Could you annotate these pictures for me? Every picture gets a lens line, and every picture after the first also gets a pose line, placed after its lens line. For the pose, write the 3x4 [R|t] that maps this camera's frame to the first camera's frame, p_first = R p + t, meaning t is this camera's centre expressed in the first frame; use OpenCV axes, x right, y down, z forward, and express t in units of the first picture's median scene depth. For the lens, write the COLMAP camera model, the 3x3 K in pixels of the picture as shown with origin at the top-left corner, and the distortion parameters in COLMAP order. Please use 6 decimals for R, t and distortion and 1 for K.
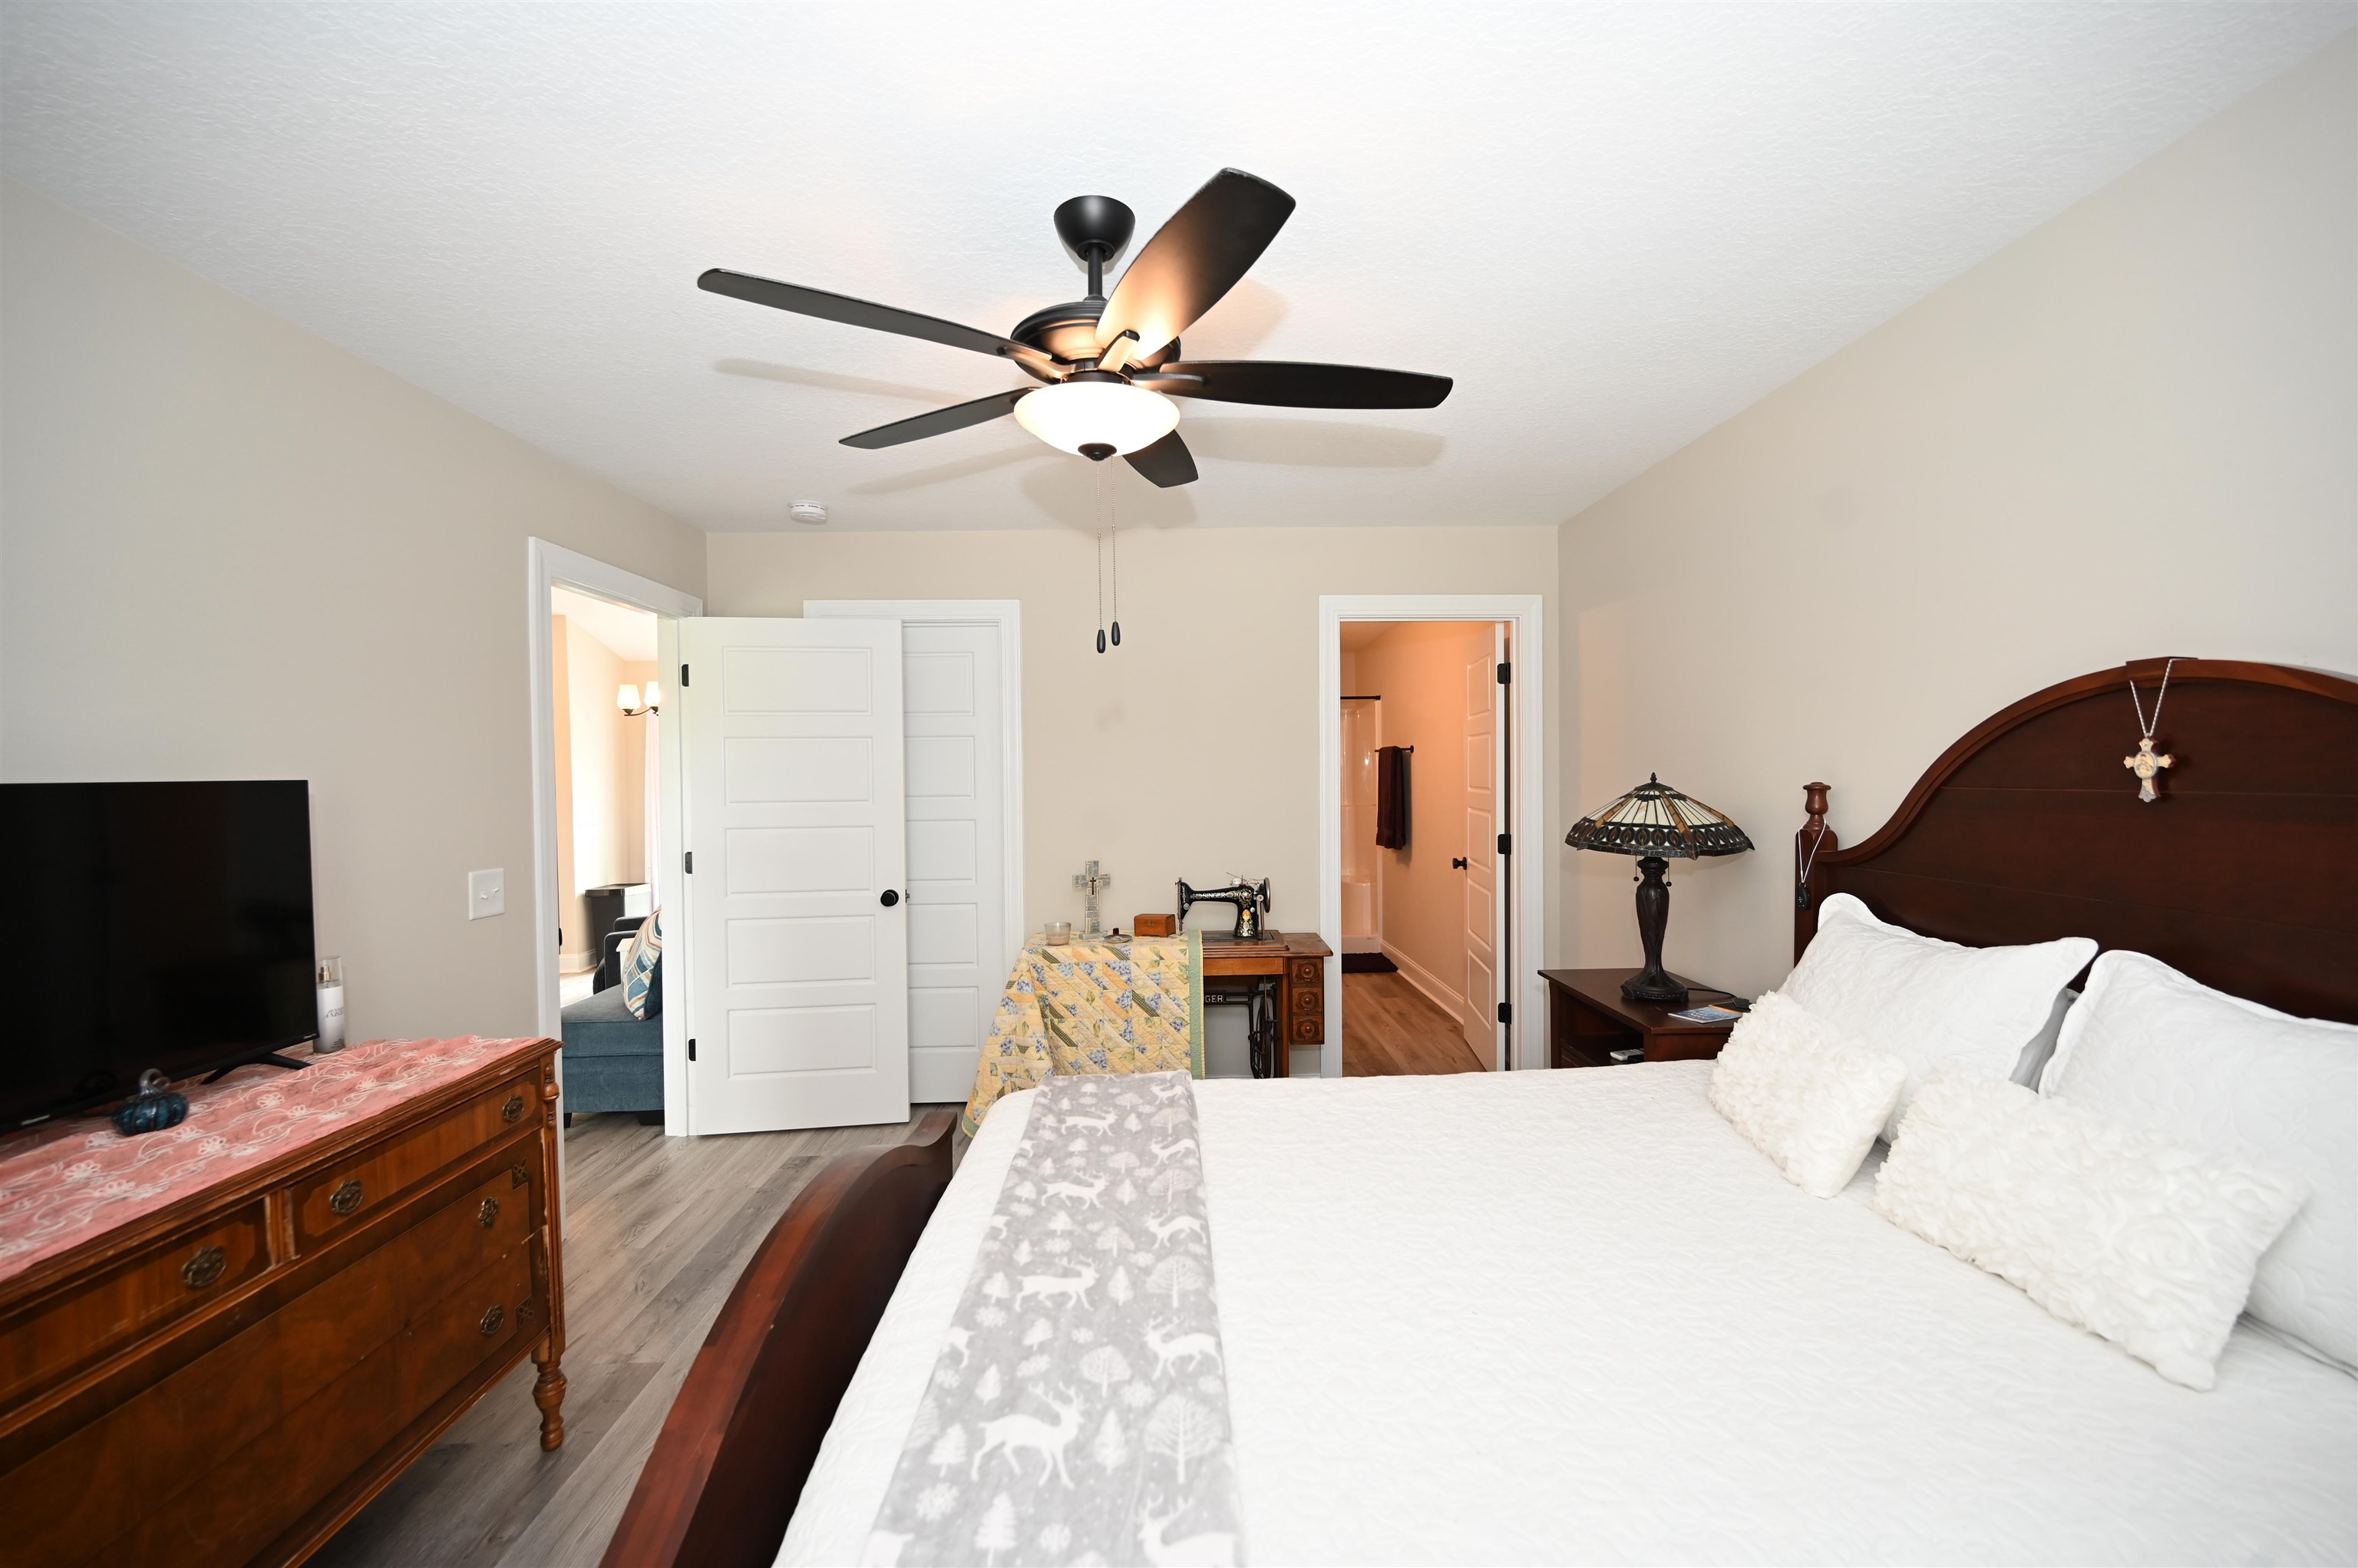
lens RADIAL K [[928.7, 0, 1178.3], [0, 928.7, 790.2], [0, 0, 1]] dist [0.000295, 0.000083]
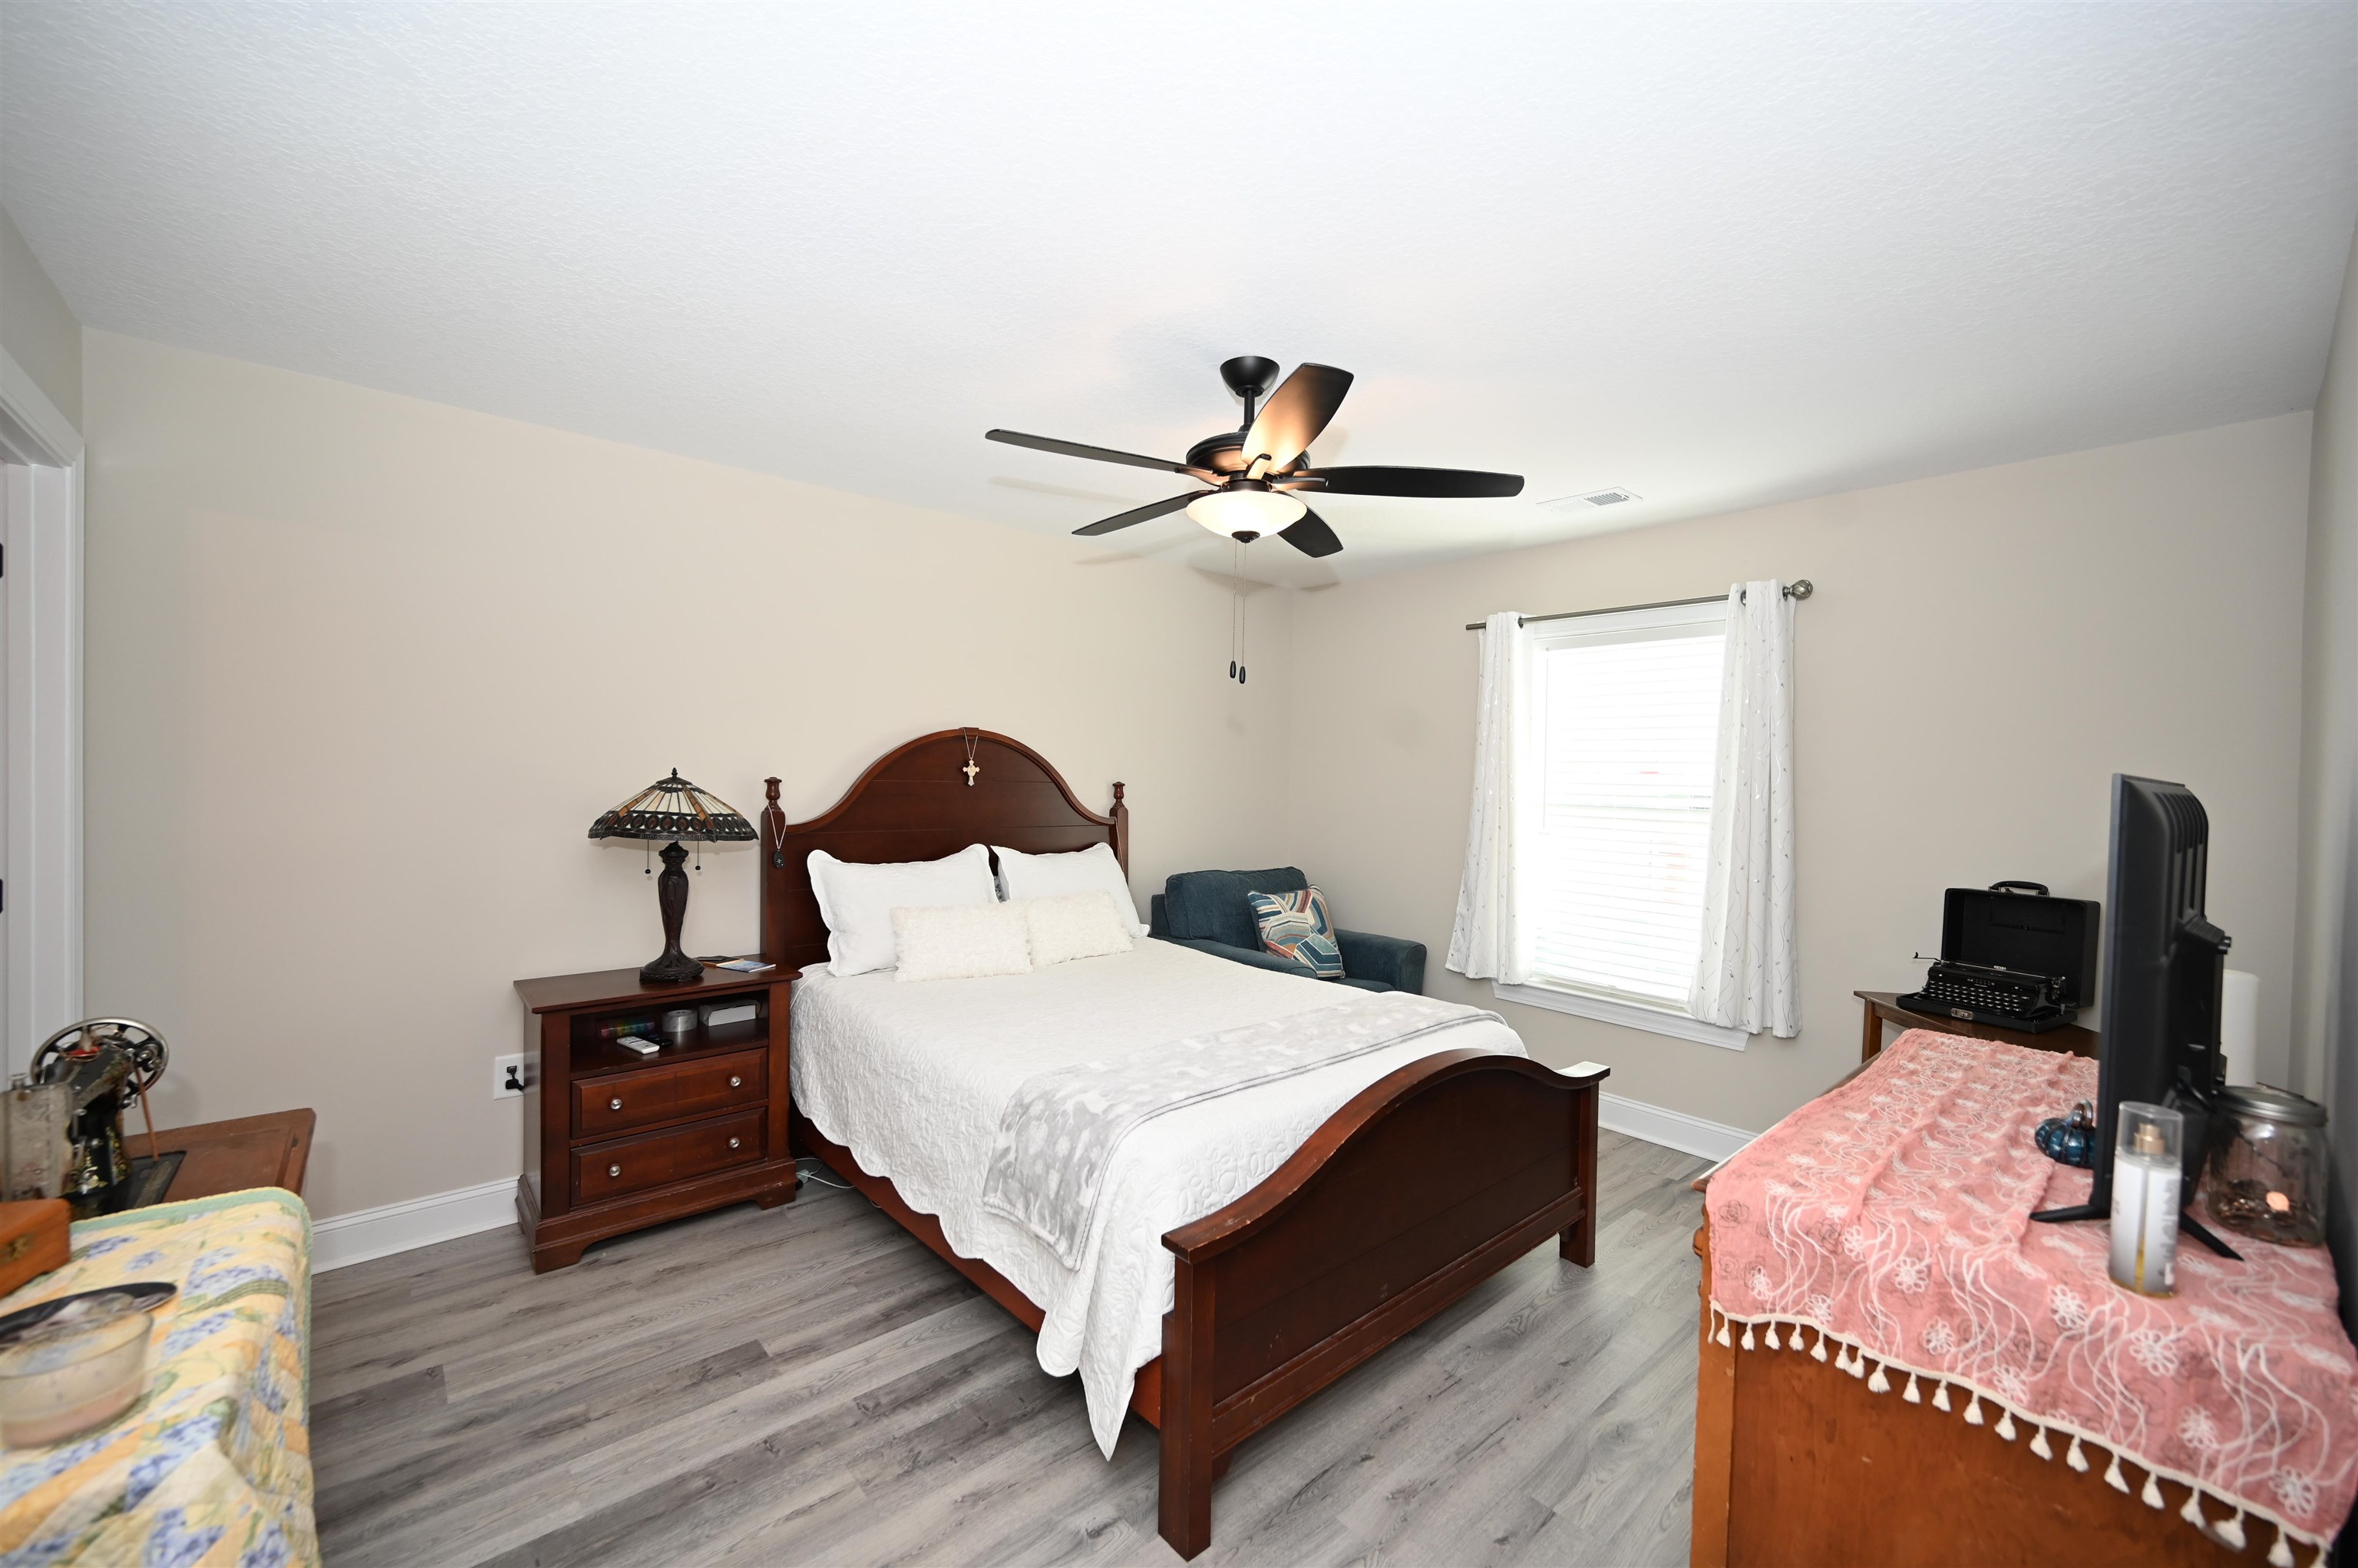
lens RADIAL K [[928.7, 0, 1180.7], [0, 928.7, 791.2], [0, 0, 1]] dist [0.000295, 0.000083]
pose [[-0.640245, -0.011488, 0.768084, -0.799202], [0.001019, 0.999875, 0.015805, -0.008186], [-0.768170, 0.010902, -0.640153, 1.445189]]
